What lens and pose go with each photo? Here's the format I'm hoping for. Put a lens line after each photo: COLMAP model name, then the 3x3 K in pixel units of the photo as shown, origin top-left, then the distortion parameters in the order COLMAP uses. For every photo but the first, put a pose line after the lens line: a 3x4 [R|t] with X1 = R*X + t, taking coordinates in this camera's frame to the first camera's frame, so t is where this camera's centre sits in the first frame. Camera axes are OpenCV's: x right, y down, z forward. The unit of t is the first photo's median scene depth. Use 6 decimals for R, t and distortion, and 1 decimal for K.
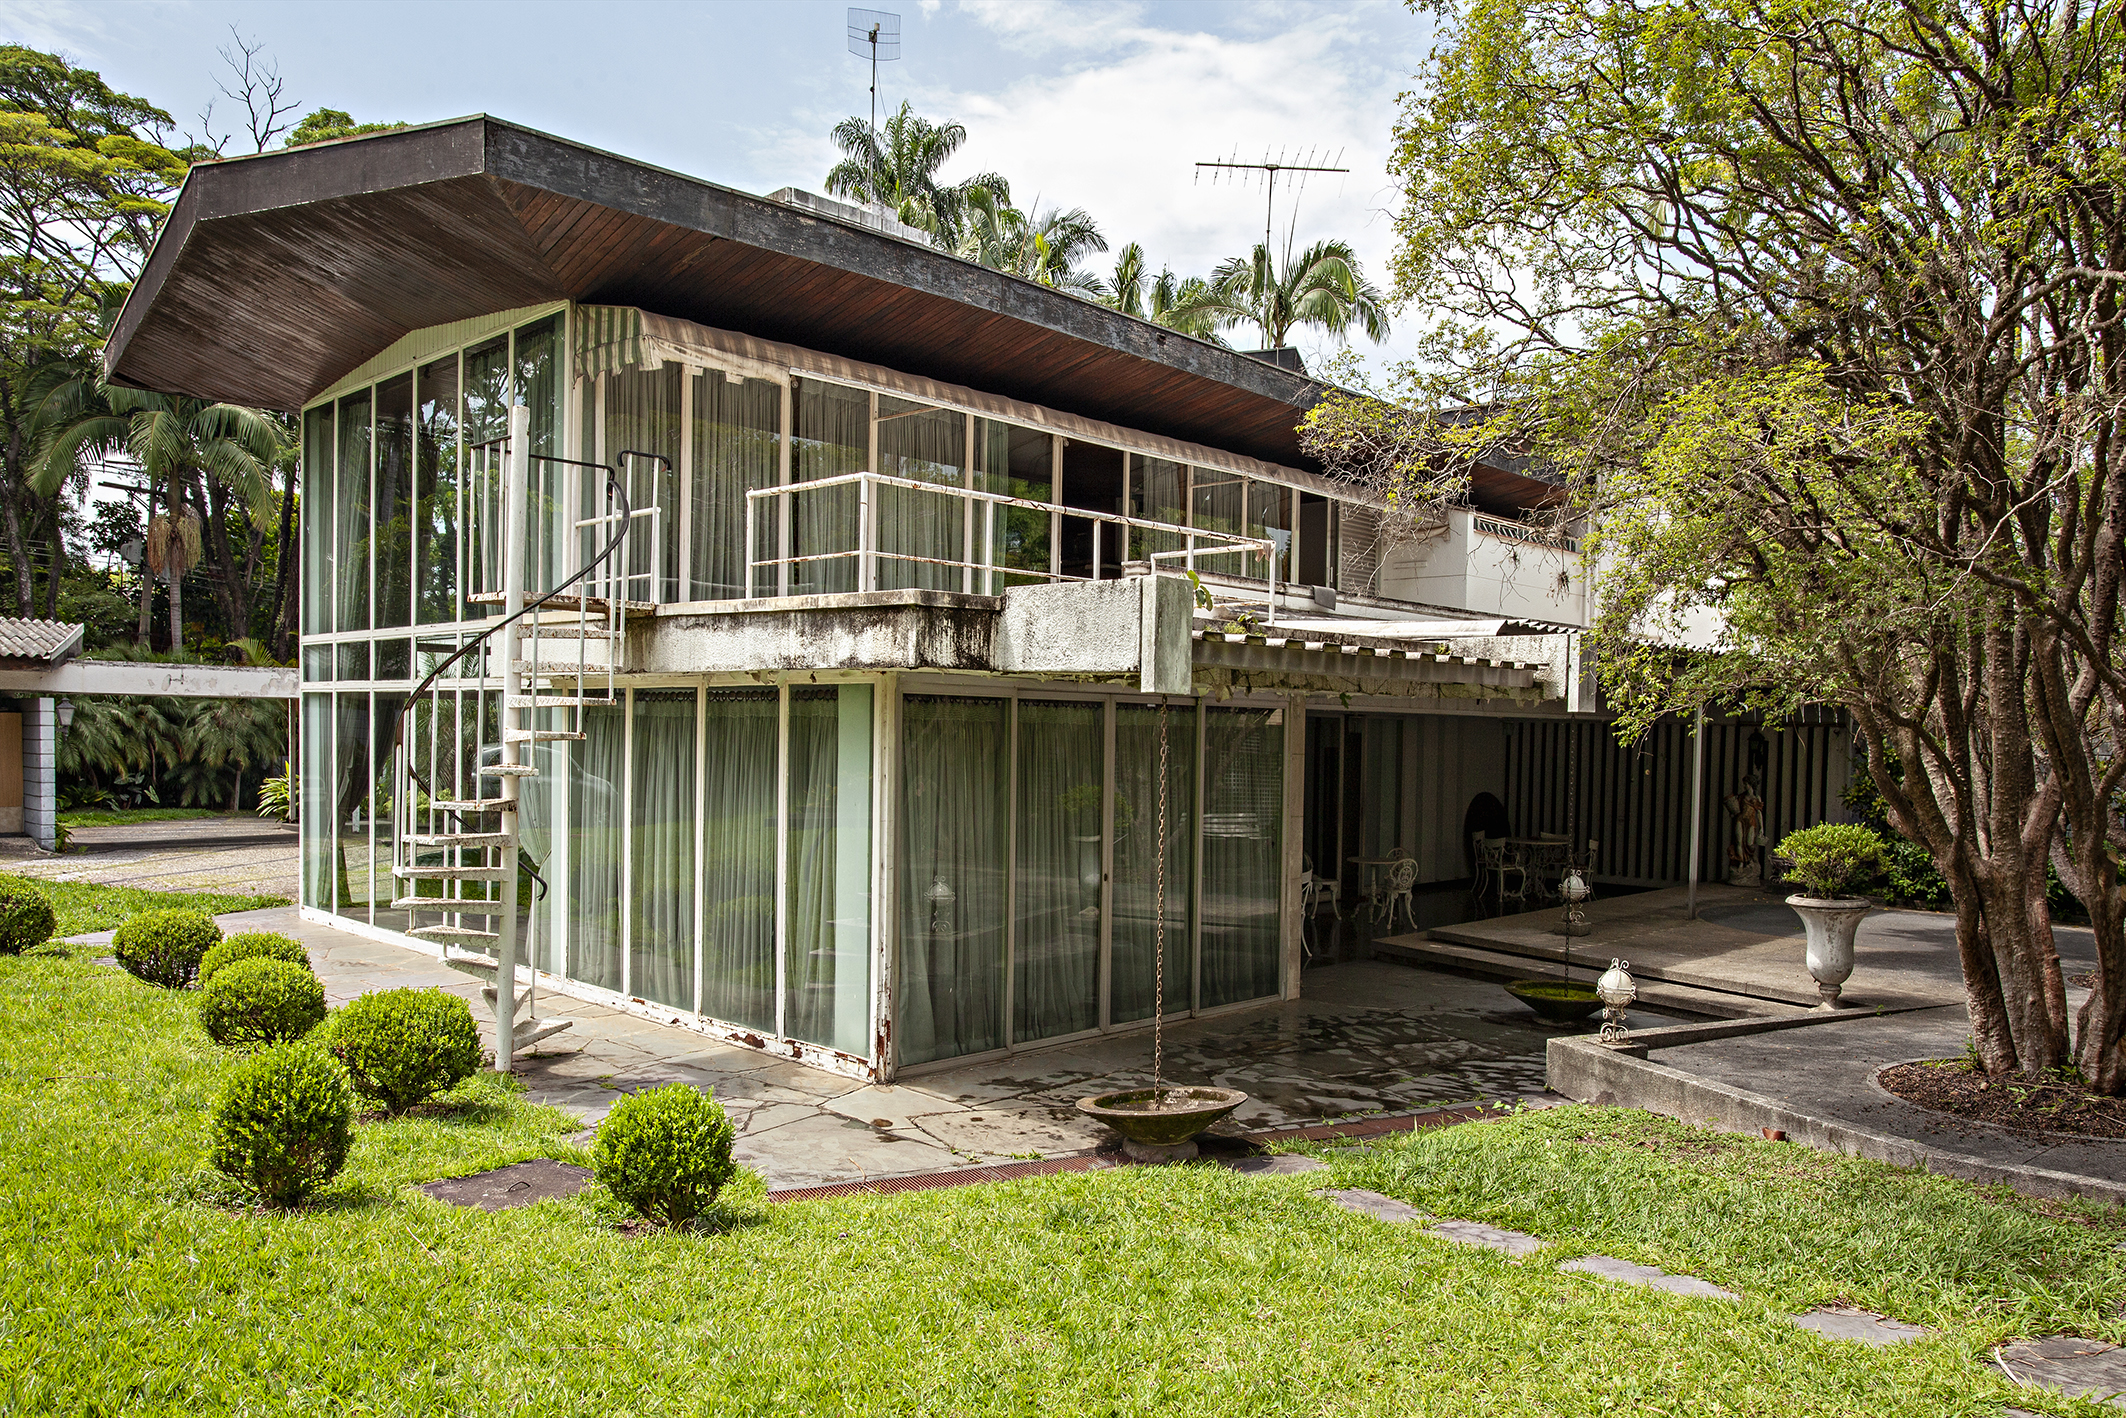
lens RADIAL K [[1556.8, 0, 1062.8], [0, 1556.8, 812.5], [0, 0, 1]] dist [-0.130644, 0.160315]
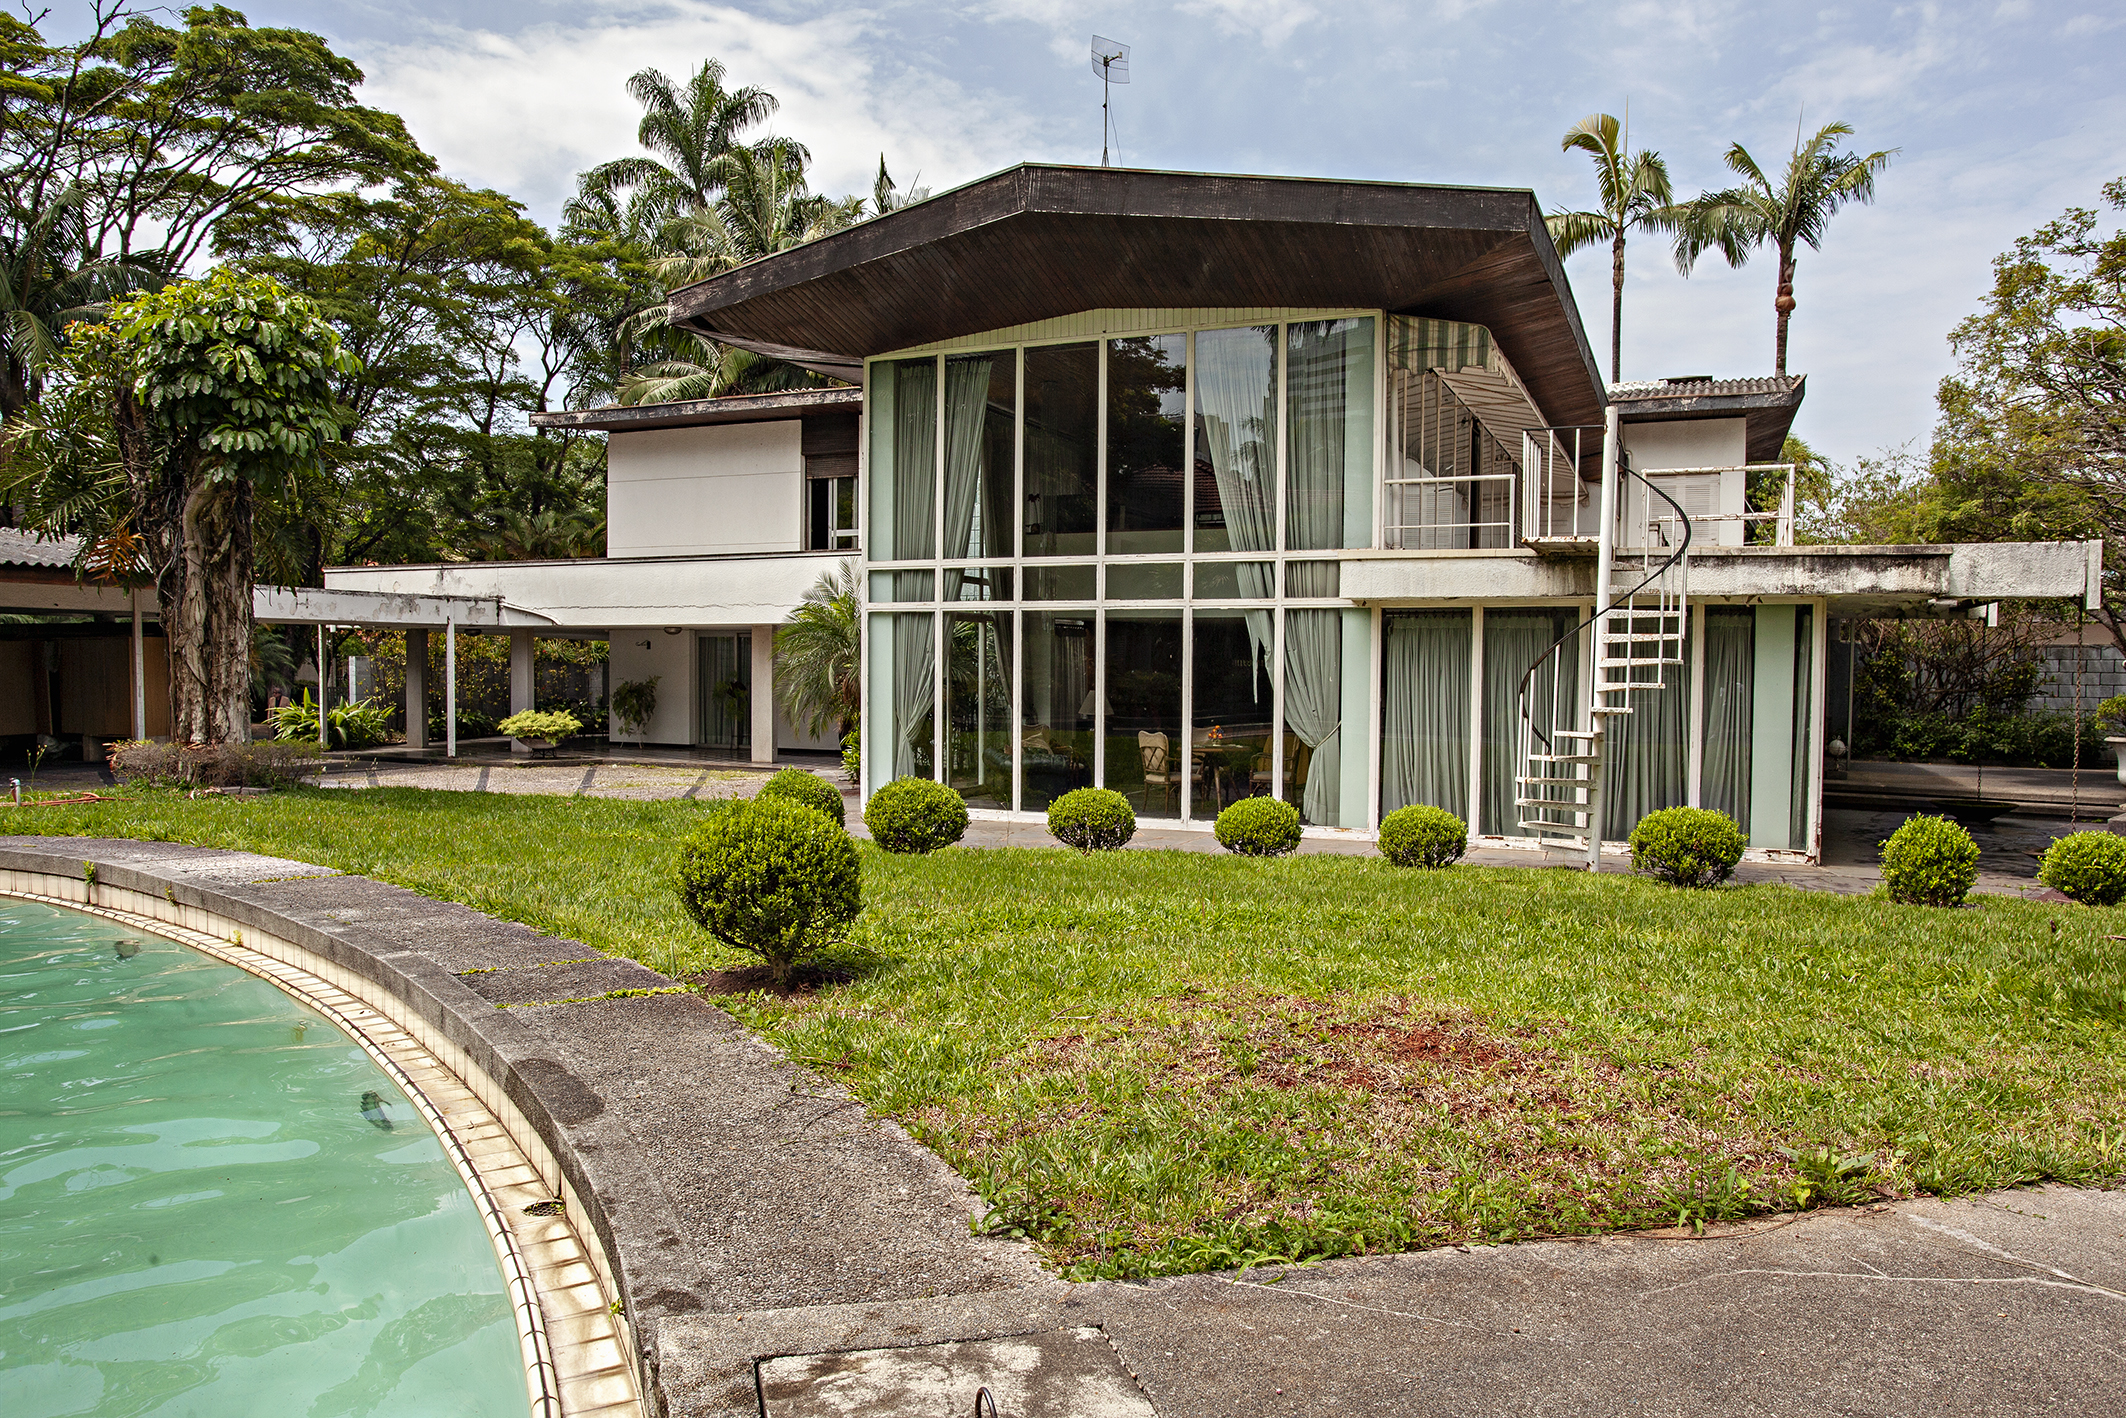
lens RADIAL K [[1420.2, 0, 1059.8], [0, 1420.2, 748.0], [0, 0, 1]] dist [-0.038847, 0.054633]
pose [[0.939825, -0.026805, 0.340603, -0.738328], [0.025275, 0.999641, 0.008929, 0.015799], [-0.340720, 0.000217, 0.940165, -0.033051]]
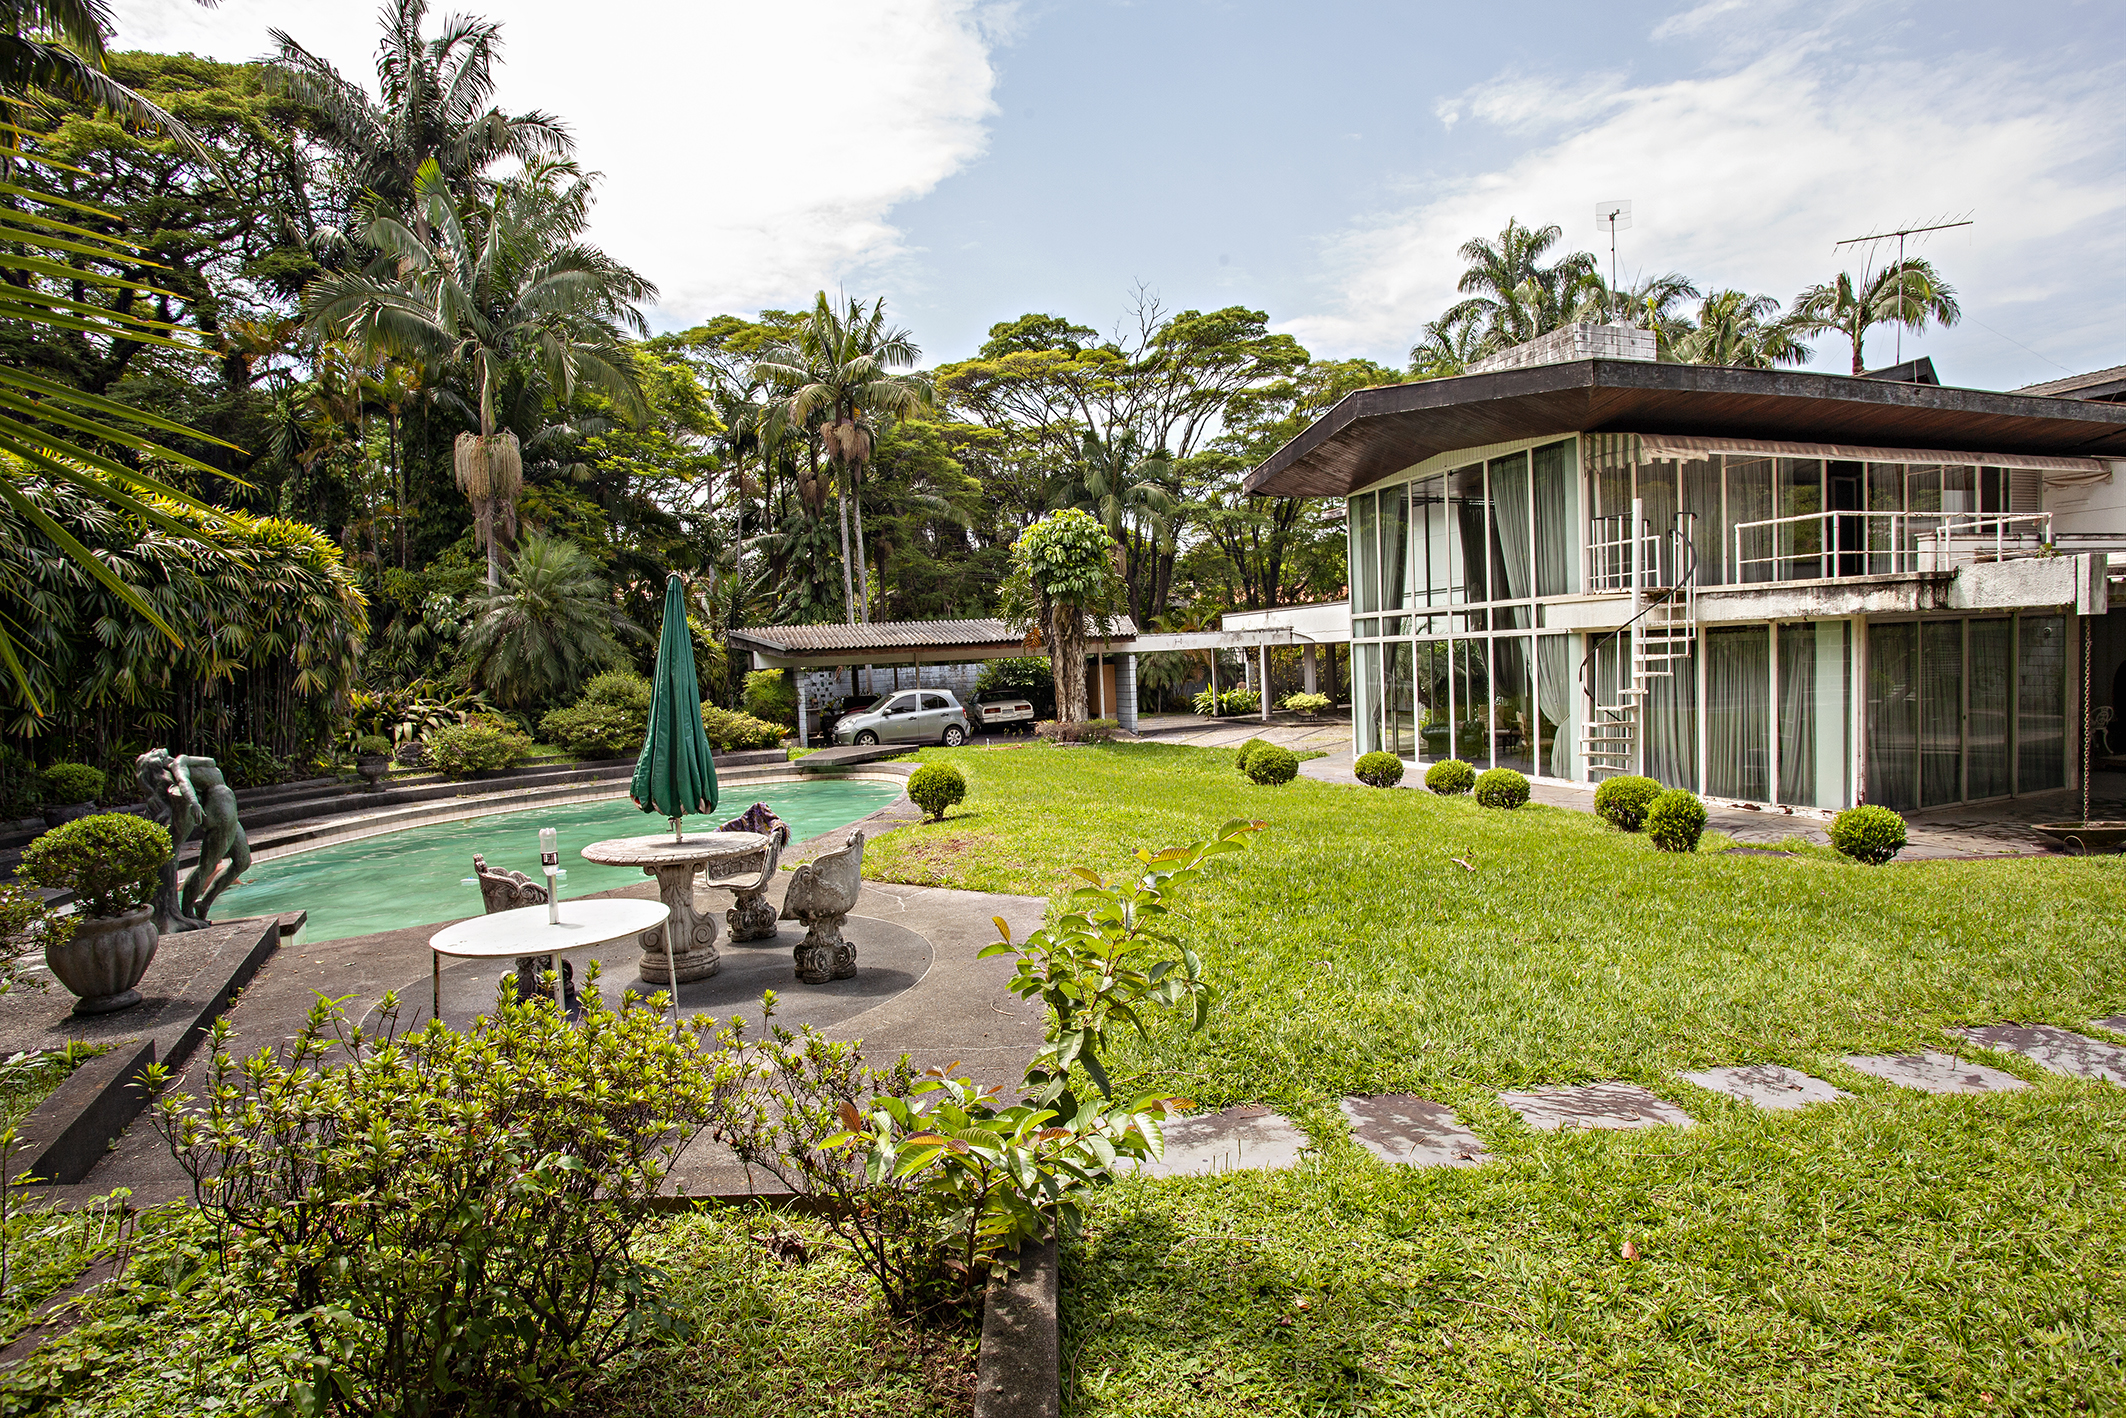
lens RADIAL K [[1048.2, 0, 1107.4], [0, 1048.2, 702.8], [0, 0, 1]] dist [0.017072, 0.001507]
pose [[0.912599, -0.043895, -0.406493, -0.250860], [0.042200, 0.999023, -0.013138, -0.000075], [0.406672, -0.005164, 0.913560, -0.343769]]
